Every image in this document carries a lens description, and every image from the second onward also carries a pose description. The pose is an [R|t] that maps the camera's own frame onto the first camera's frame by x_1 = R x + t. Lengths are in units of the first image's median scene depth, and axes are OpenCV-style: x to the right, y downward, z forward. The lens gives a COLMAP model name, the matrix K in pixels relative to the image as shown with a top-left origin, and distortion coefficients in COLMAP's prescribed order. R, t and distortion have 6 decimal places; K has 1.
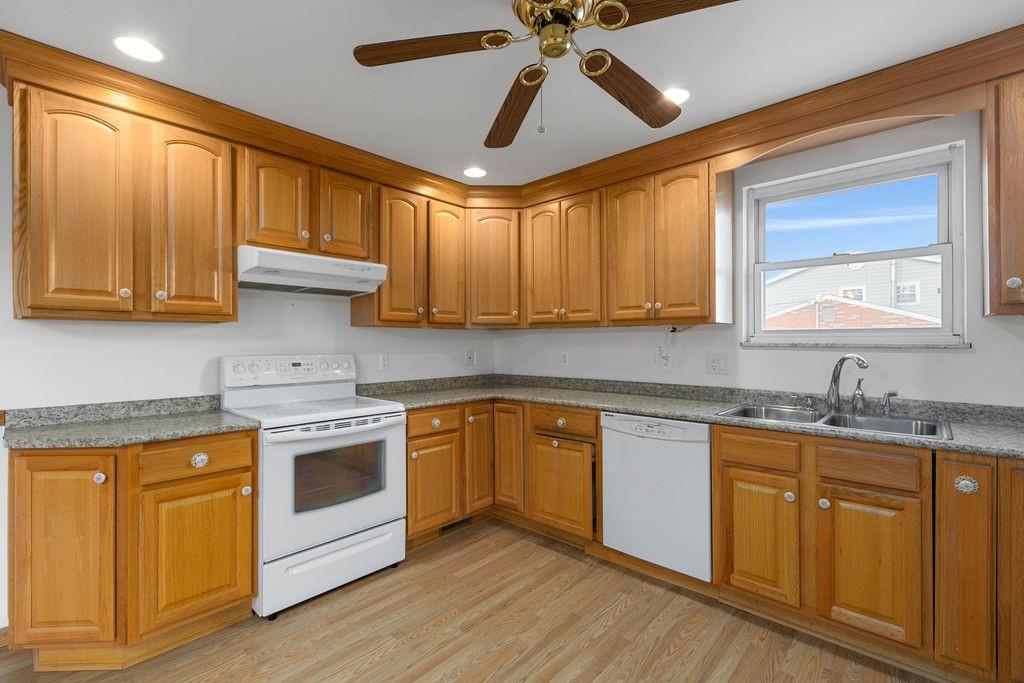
lens RADIAL K [[452.1, 0, 509.1], [0, 452.1, 340.8], [0, 0, 1]] dist [0.000051, -0.001029]
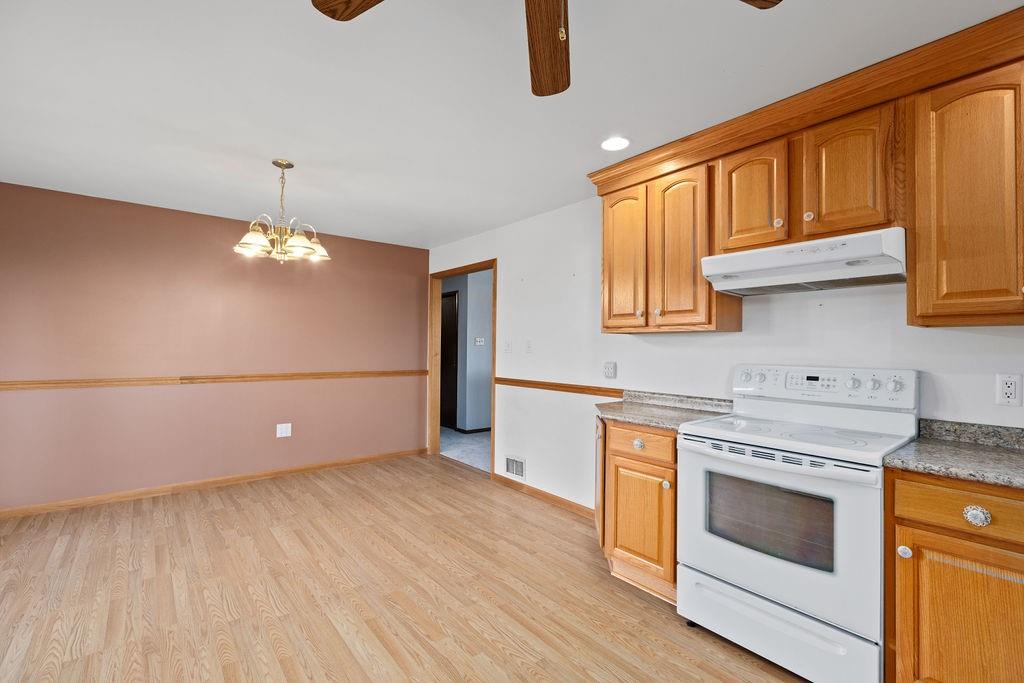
lens RADIAL K [[452.1, 0, 507.6], [0, 452.1, 337.6], [0, 0, 1]] dist [0.000051, -0.001029]
pose [[-0.144154, -0.017178, -0.989406, 0.460112], [-0.004450, 0.999850, -0.016711, -0.005070], [0.989545, 0.001994, -0.144209, 0.629887]]
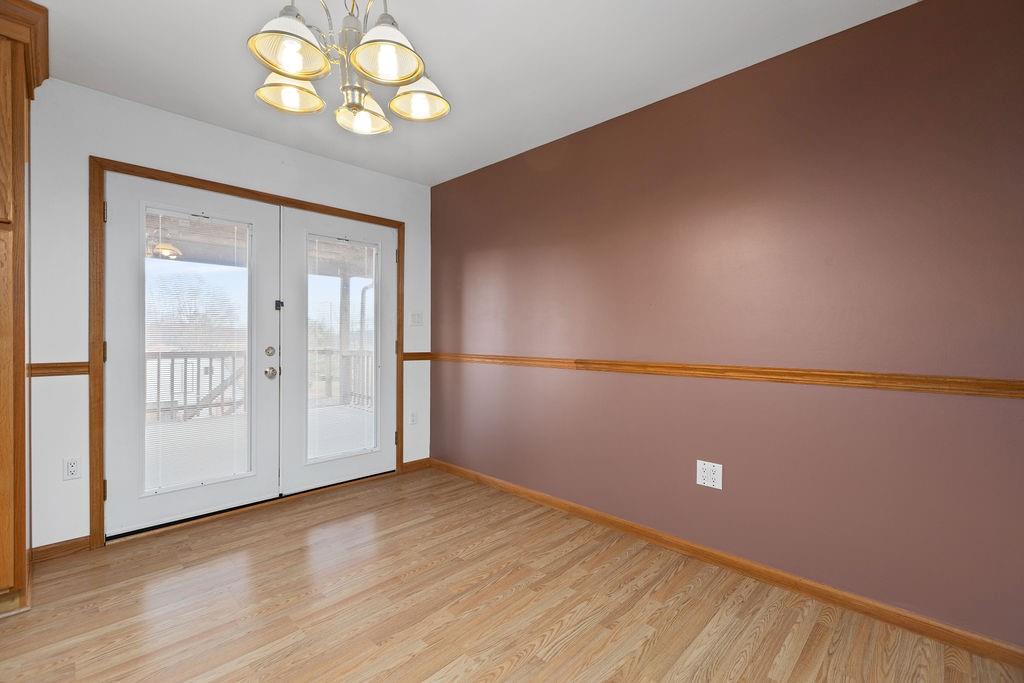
lens RADIAL K [[452.1, 0, 509.9], [0, 452.1, 336.8], [0, 0, 1]] dist [0.000051, -0.001029]
pose [[-0.999799, -0.003609, 0.019715, -0.803992], [-0.003681, 0.999987, -0.003622, 0.058024], [-0.019702, -0.003694, -0.999799, 0.432228]]
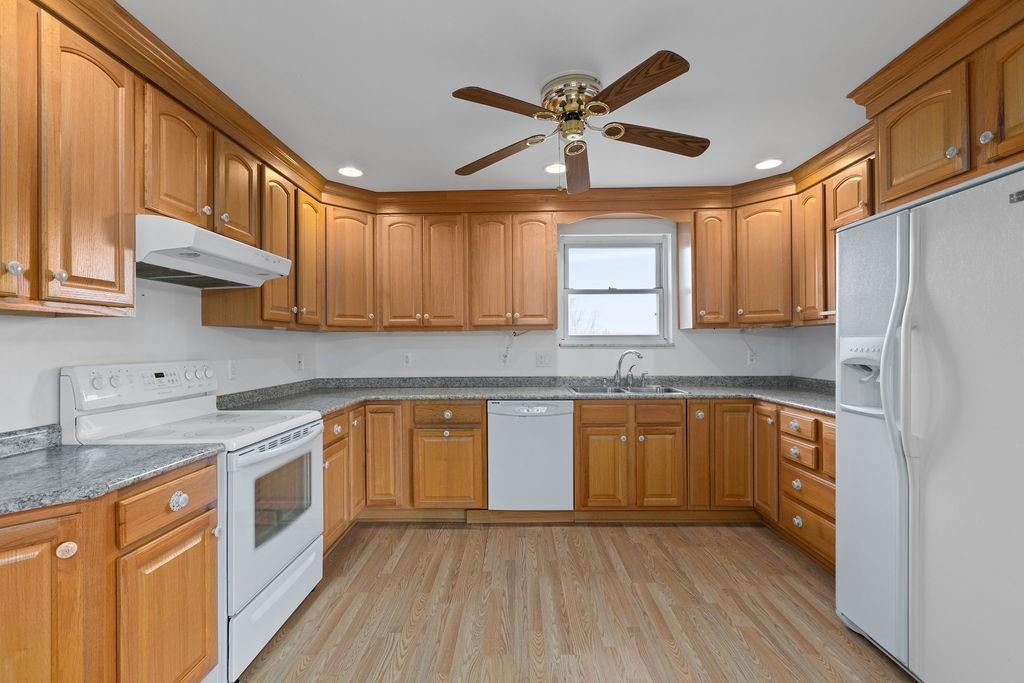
lens RADIAL K [[452.1, 0, 510.2], [0, 452.1, 340.3], [0, 0, 1]] dist [0.000051, -0.001029]
pose [[0.745825, 0.001900, 0.666139, -0.590782], [0.003733, 0.999968, -0.007032, 0.002149], [-0.666132, 0.007731, 0.745794, 0.048015]]
